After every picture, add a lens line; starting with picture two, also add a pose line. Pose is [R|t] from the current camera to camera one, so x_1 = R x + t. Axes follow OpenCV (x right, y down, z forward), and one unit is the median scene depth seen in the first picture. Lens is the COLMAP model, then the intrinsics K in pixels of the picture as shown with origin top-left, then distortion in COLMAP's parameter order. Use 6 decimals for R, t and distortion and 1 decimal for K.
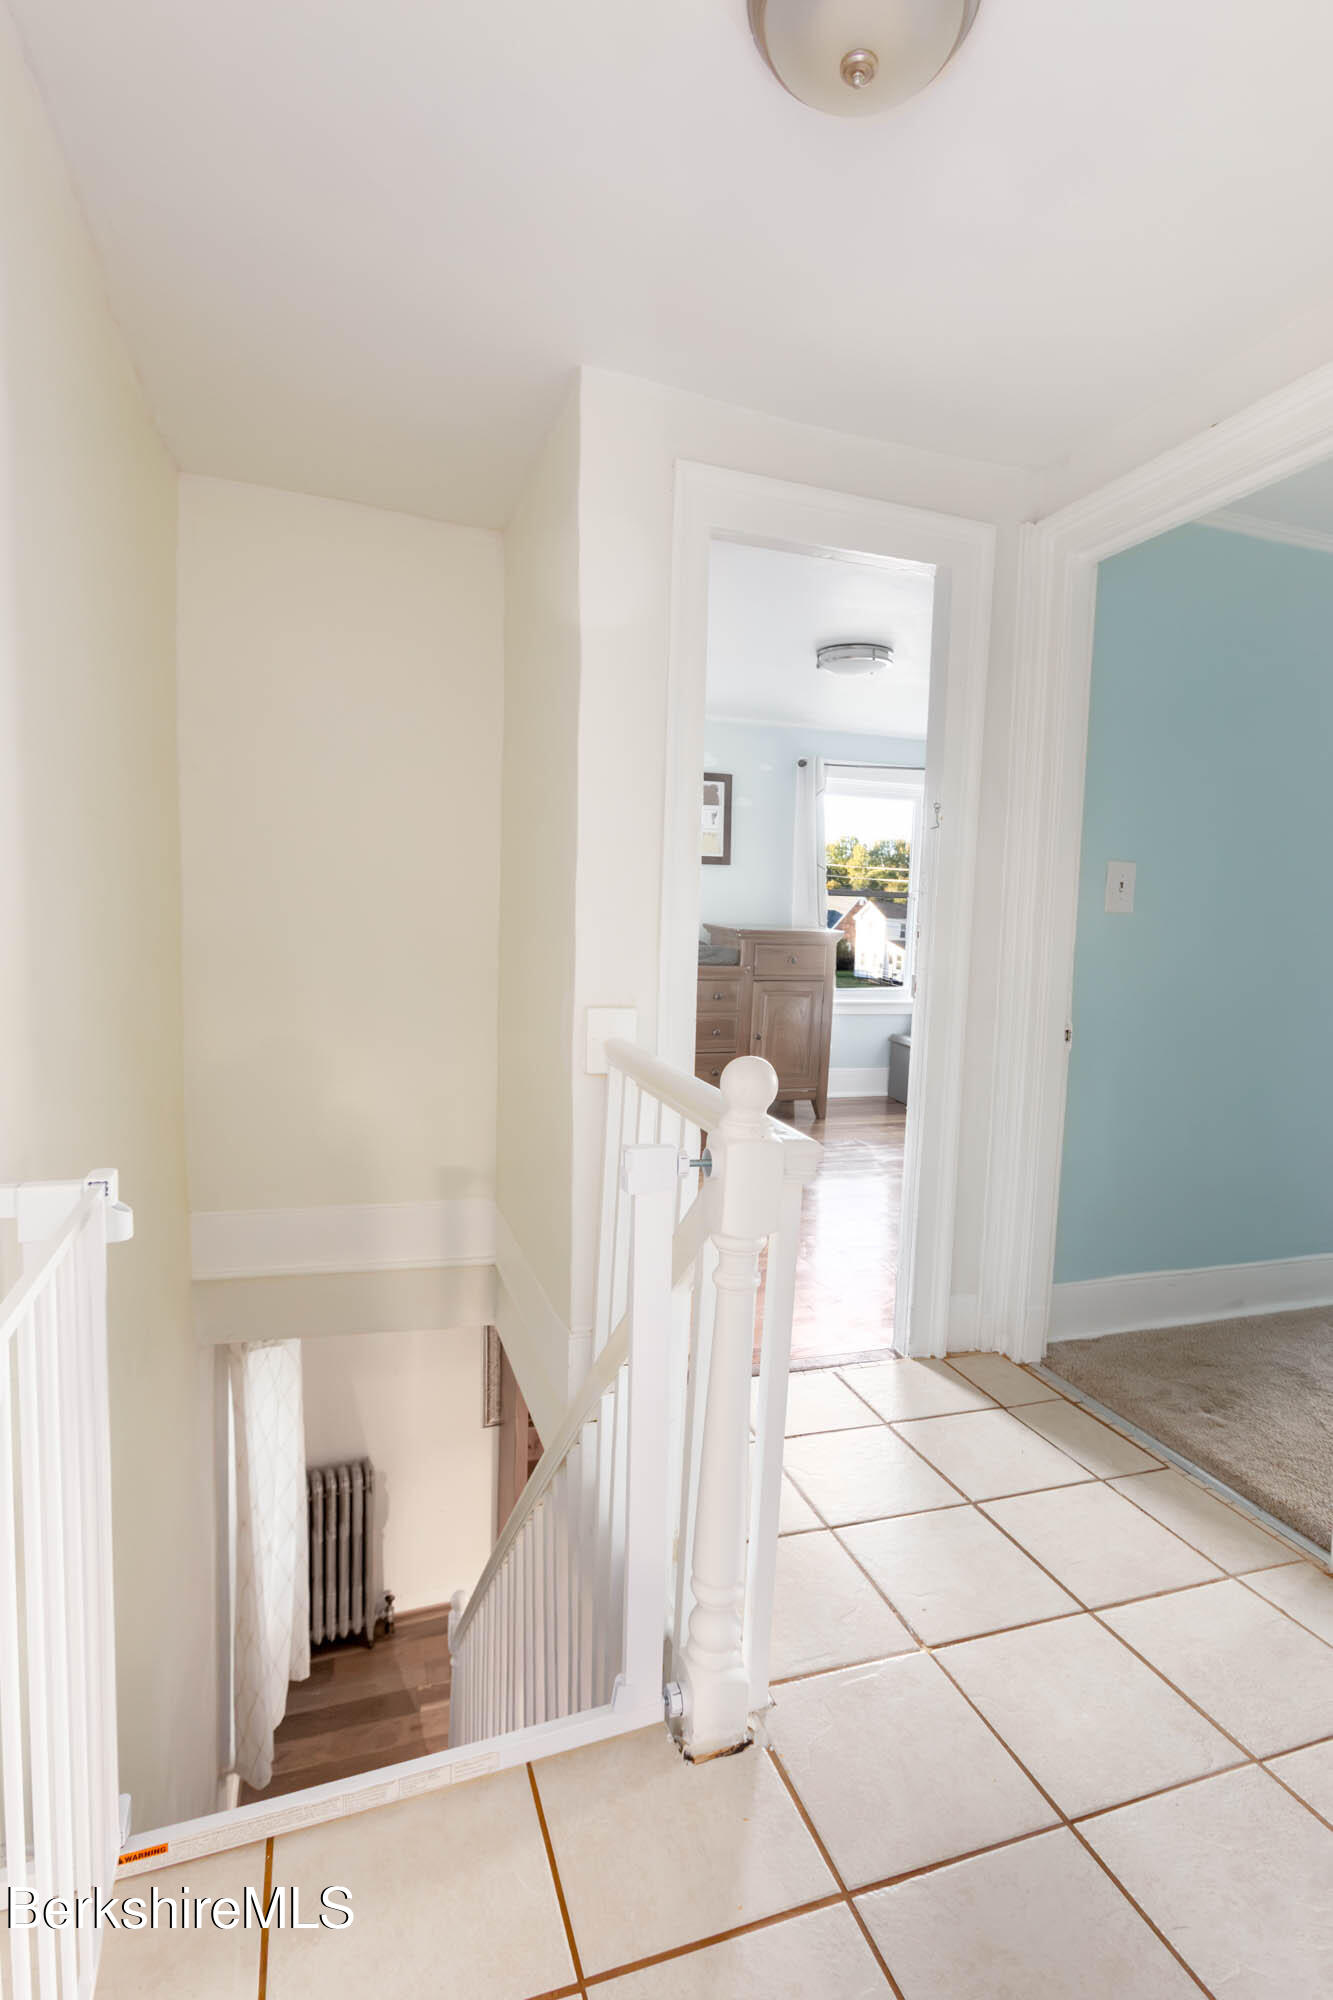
lens RADIAL K [[959.0, 0, 668.7], [0, 959.0, 1008.4], [0, 0, 1]] dist [0.002068, 0.001299]
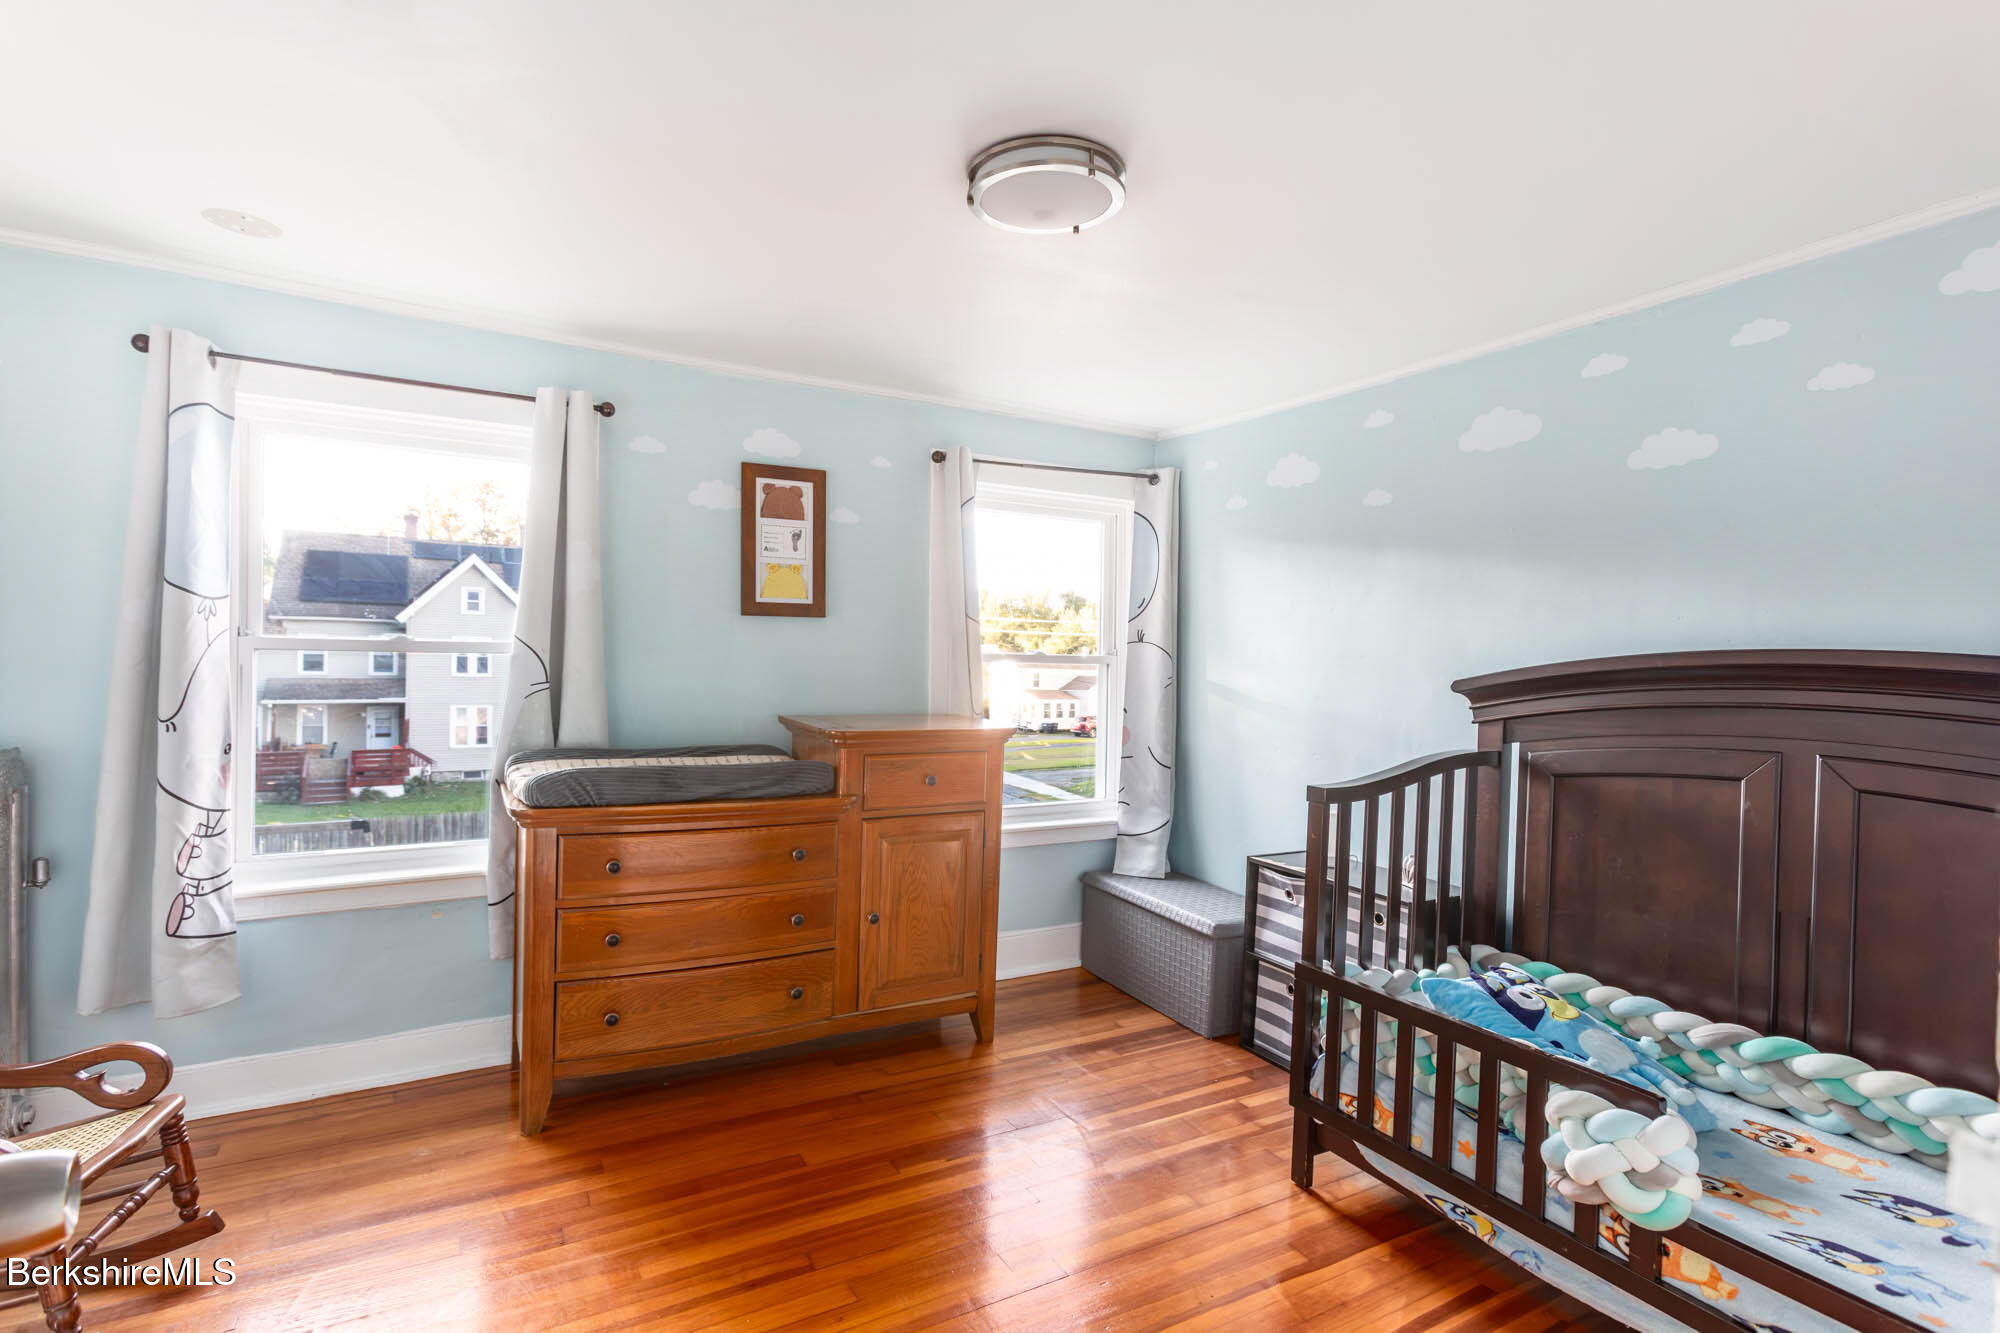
lens RADIAL K [[959.0, 0, 1002.1], [0, 959.0, 662.5], [0, 0, 1]] dist [0.002068, 0.001299]
pose [[0.979201, -0.010833, 0.202602, 0.050996], [0.031310, 0.994680, -0.098140, -0.058669], [-0.200461, 0.102443, 0.974331, 0.393928]]
